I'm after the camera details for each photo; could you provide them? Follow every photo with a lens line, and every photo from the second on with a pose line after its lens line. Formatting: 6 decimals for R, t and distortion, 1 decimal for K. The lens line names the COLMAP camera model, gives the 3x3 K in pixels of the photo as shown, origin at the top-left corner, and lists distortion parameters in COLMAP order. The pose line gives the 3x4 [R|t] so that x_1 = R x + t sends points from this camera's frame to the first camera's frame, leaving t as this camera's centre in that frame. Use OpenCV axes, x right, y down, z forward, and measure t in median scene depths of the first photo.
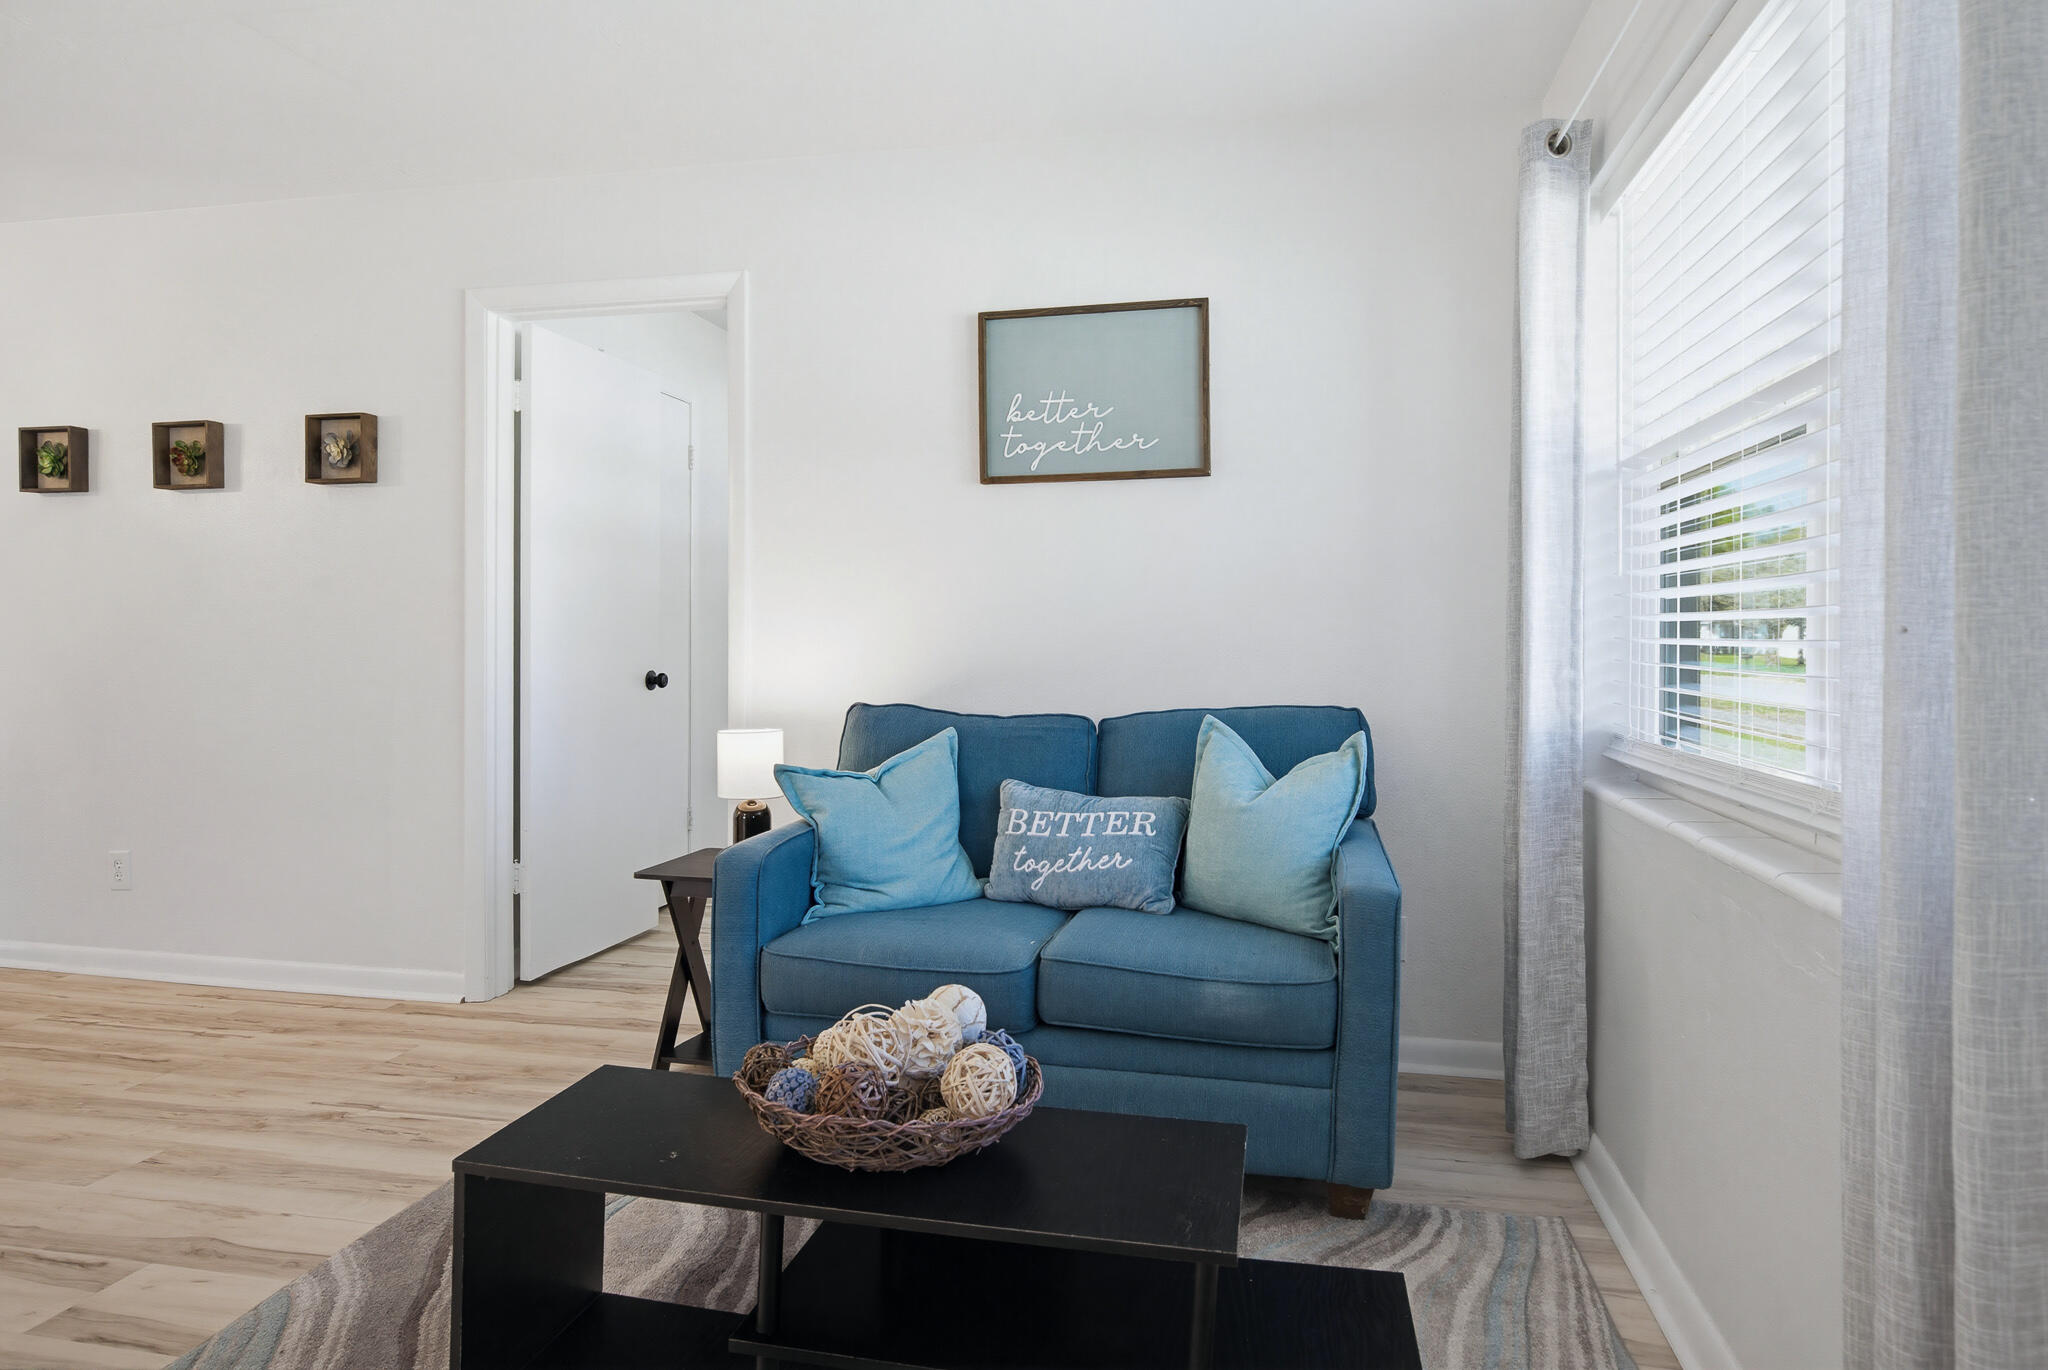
lens RADIAL K [[1232.1, 0, 1025.7], [0, 1232.1, 639.8], [0, 0, 1]] dist [-0.000252, -0.000985]
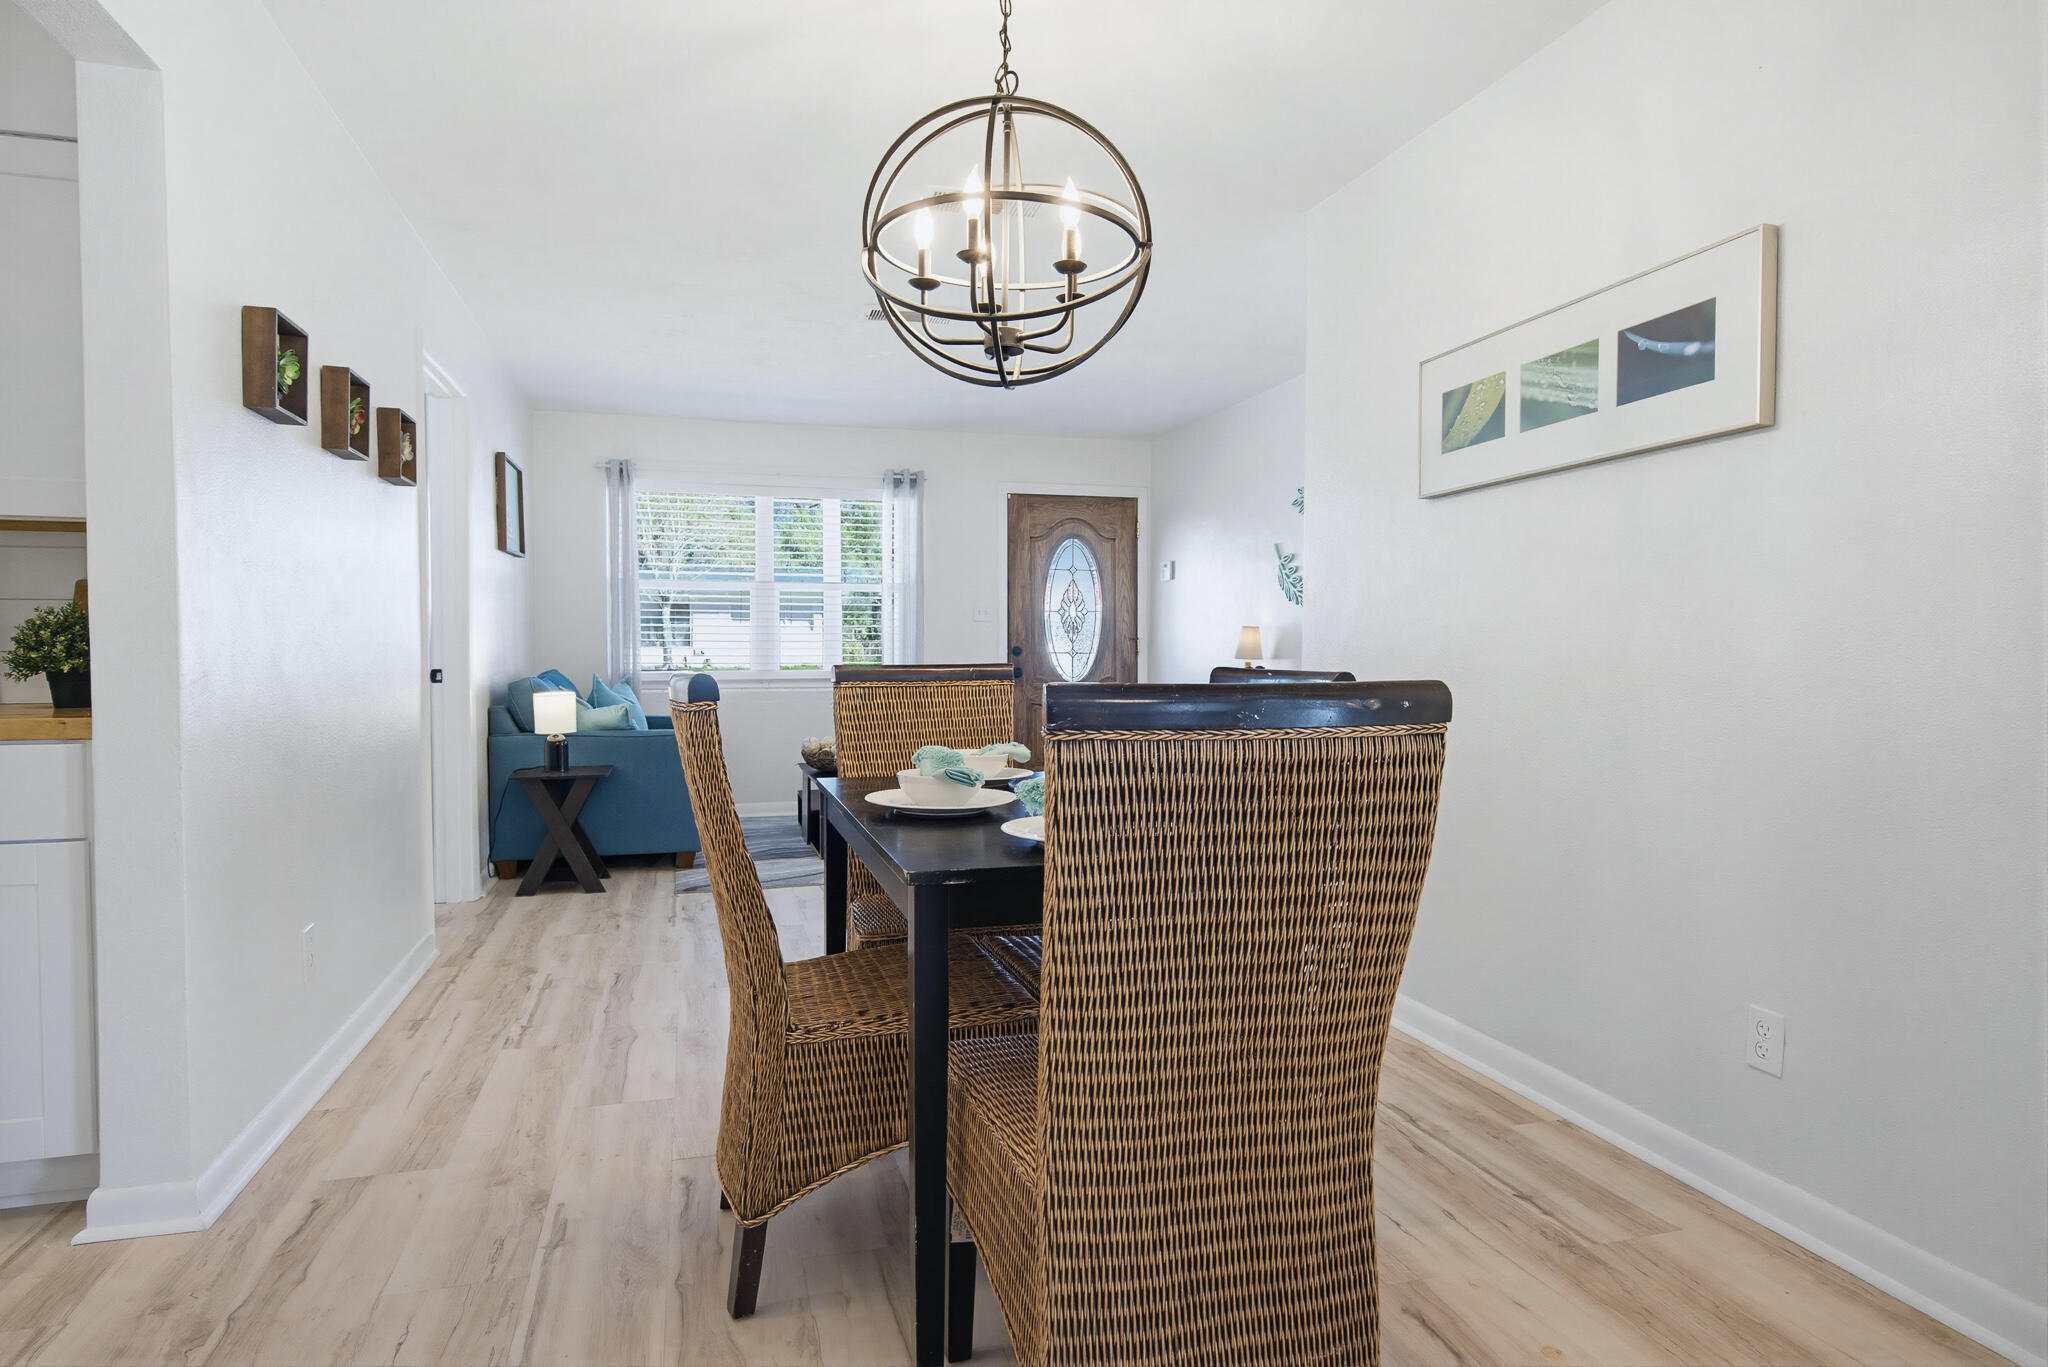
lens RADIAL K [[1158.3, 0, 1027.4], [0, 1158.3, 688.8], [0, 0, 1]] dist [0.003580, -0.000208]
pose [[-0.470922, -0.037023, 0.881398, -2.105990], [-0.000980, 0.999140, 0.041445, 0.000141], [-0.882174, 0.018654, -0.470554, 1.287116]]
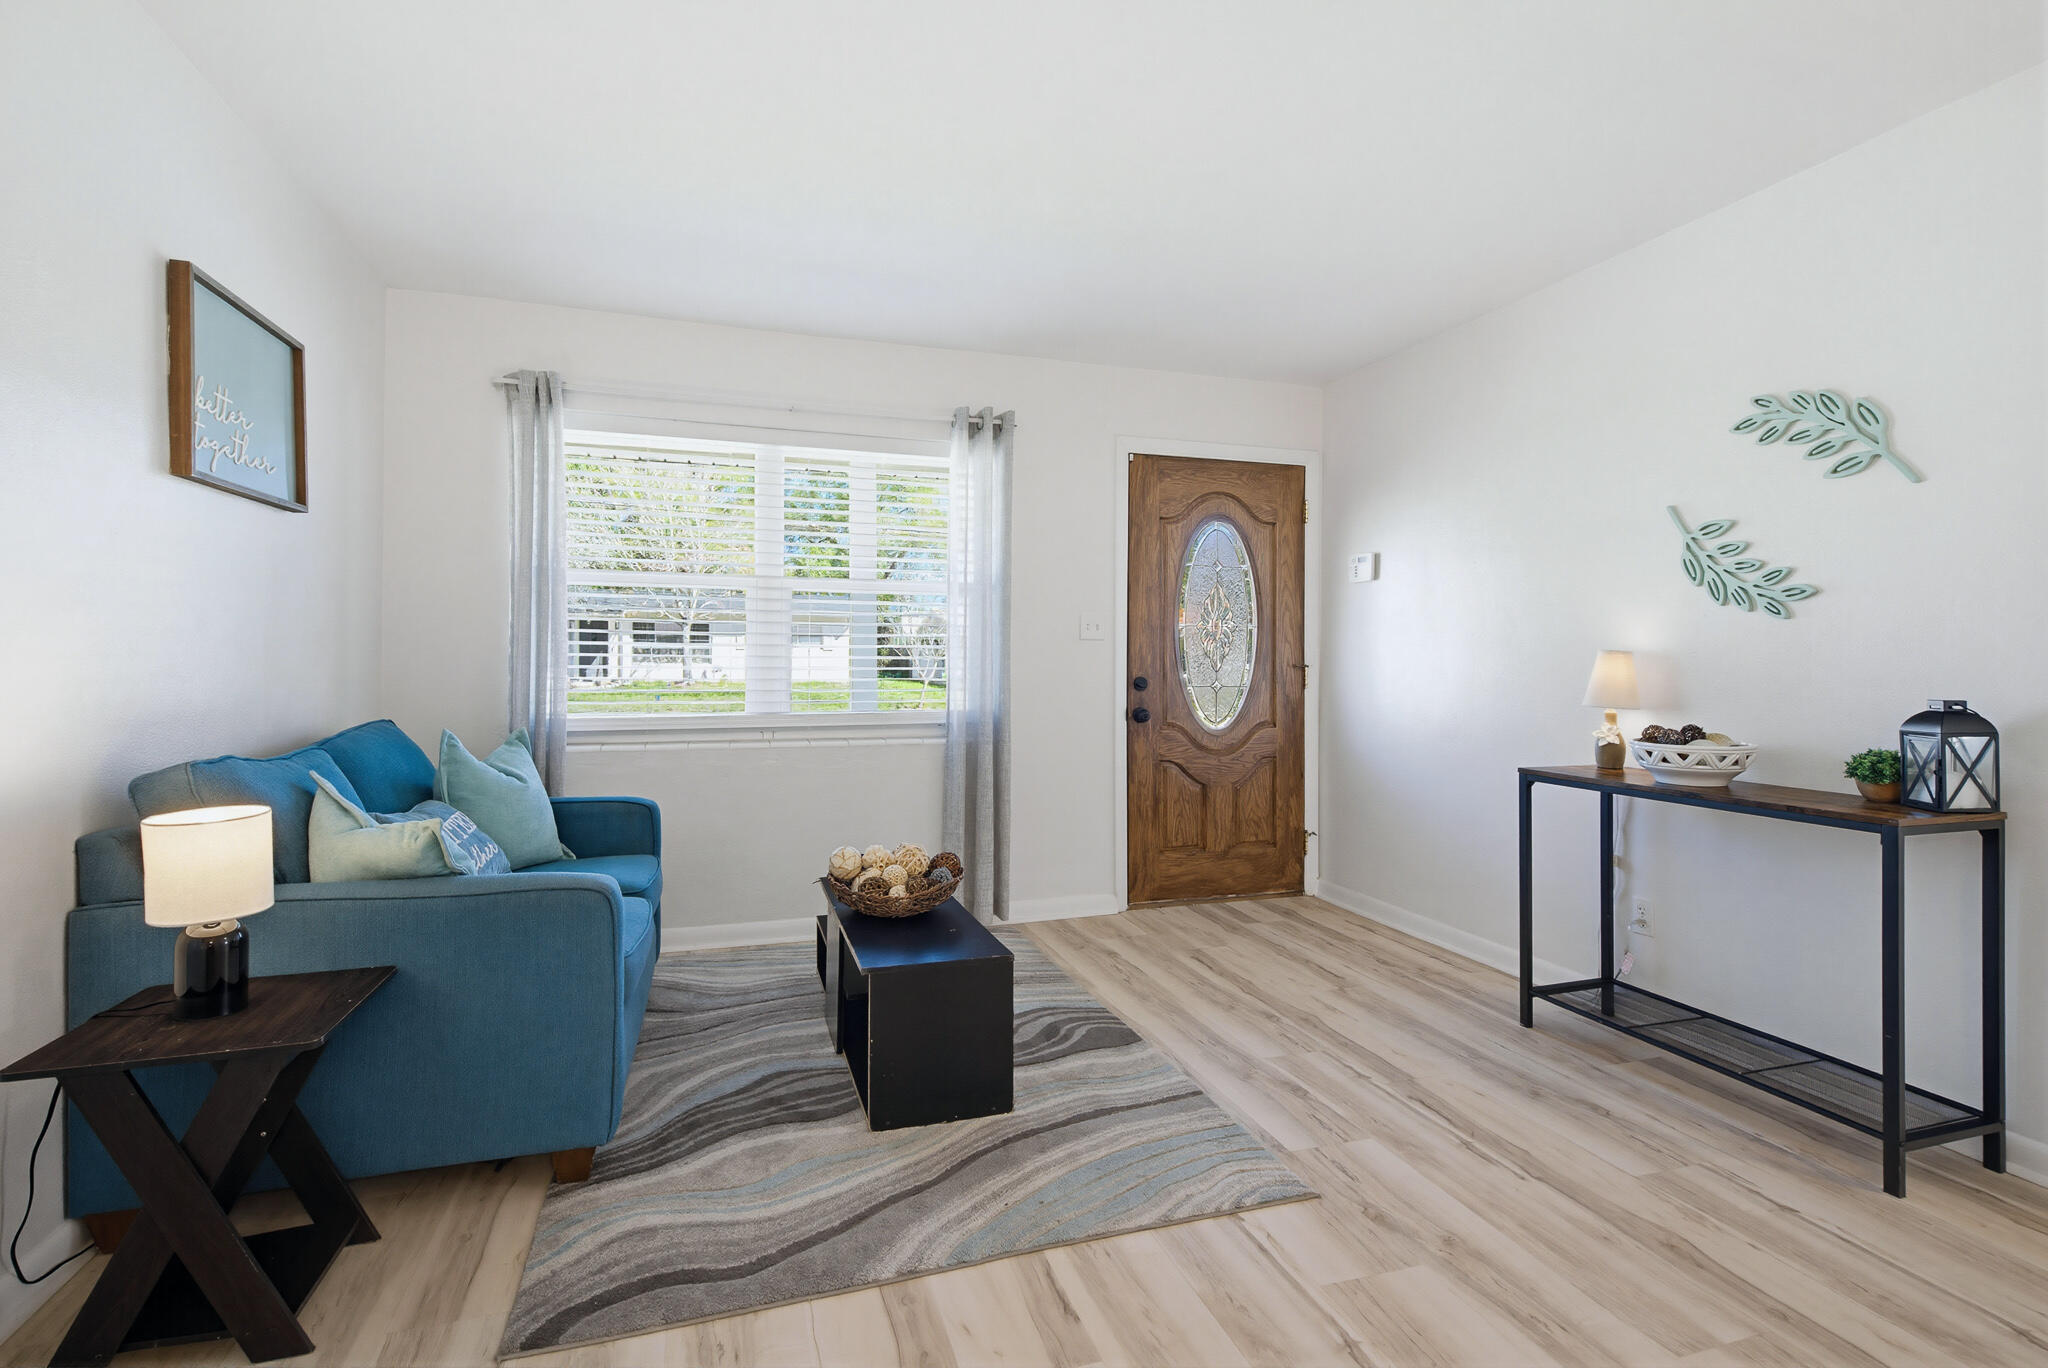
lens RADIAL K [[961.6, 0, 1022.6], [0, 961.6, 663.9], [0, 0, 1]] dist [0.007836, 0.000402]
pose [[-0.492260, -0.008112, 0.870411, -0.975346], [-0.006201, 0.999964, 0.005813, -0.014610], [-0.870426, -0.002536, -0.492292, 0.959427]]
